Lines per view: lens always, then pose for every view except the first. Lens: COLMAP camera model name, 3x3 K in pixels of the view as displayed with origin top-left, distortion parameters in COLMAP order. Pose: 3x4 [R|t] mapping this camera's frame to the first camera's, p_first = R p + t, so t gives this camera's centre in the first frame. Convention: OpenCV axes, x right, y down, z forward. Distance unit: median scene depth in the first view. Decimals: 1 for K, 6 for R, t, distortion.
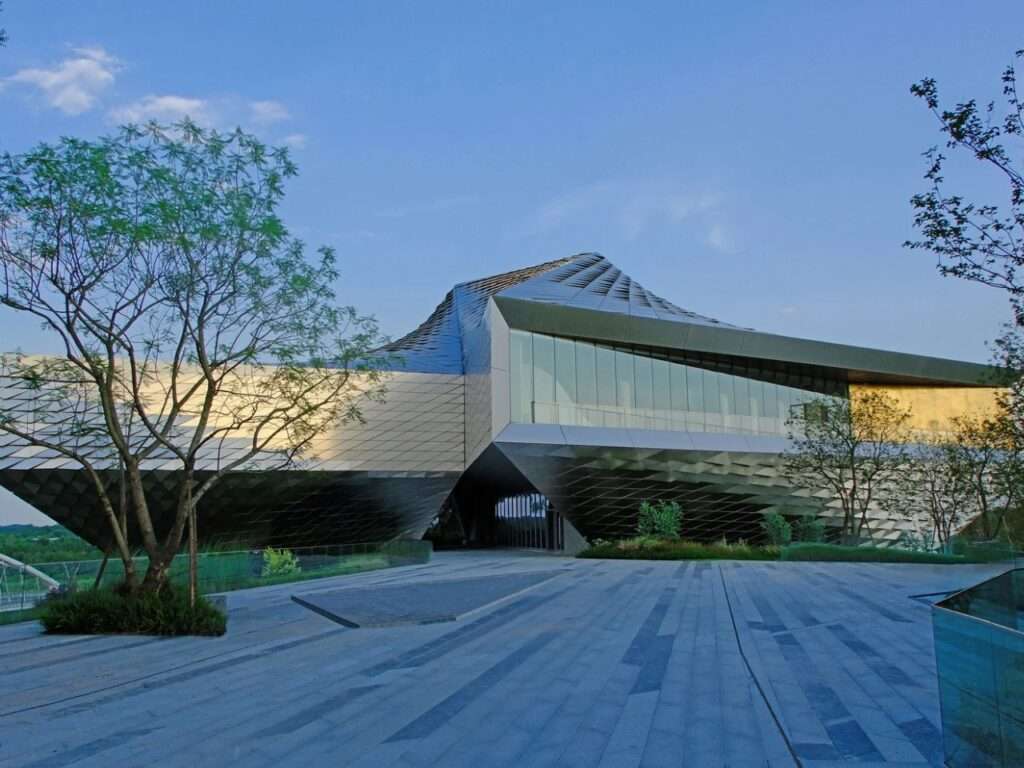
lens RADIAL K [[745.4, 0, 510.5], [0, 745.4, 345.6], [0, 0, 1]] dist [0.033907, 0.004359]
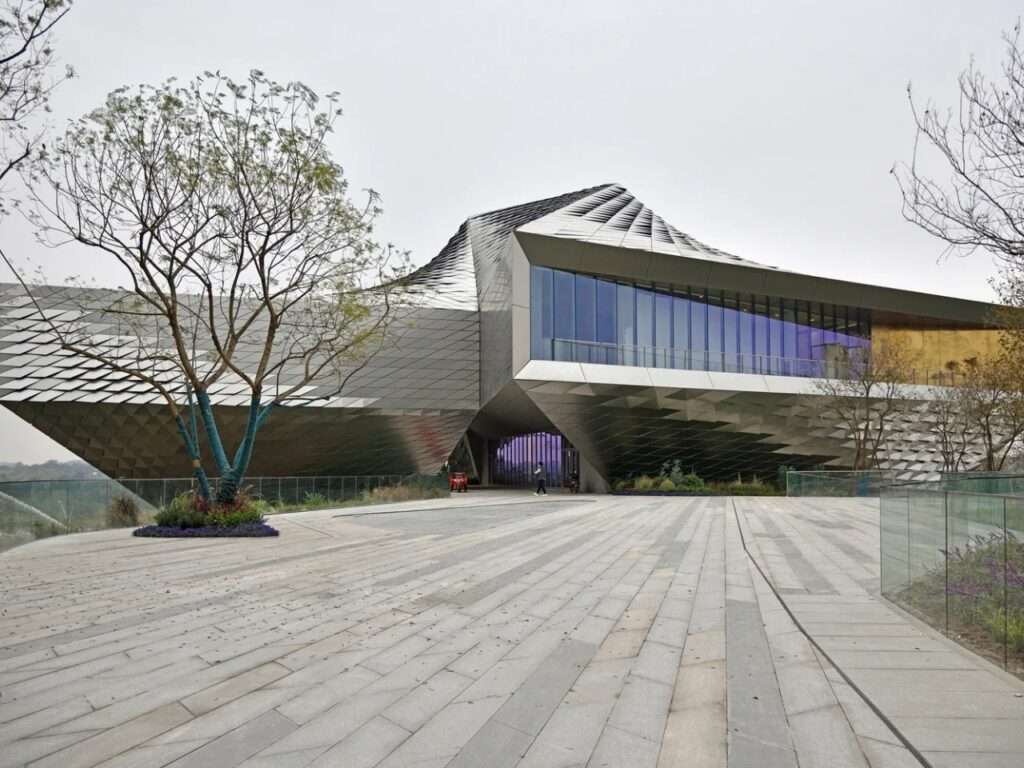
lens RADIAL K [[1156.1, 0, 512.0], [0, 1156.1, 384.0], [0, 0, 1]] dist [0.008540, -0.006141]
pose [[0.997804, 0.006829, 0.065882, -0.118876], [-0.013580, 0.994633, 0.102572, -0.021215], [-0.064828, -0.103241, 0.992542, -0.496367]]
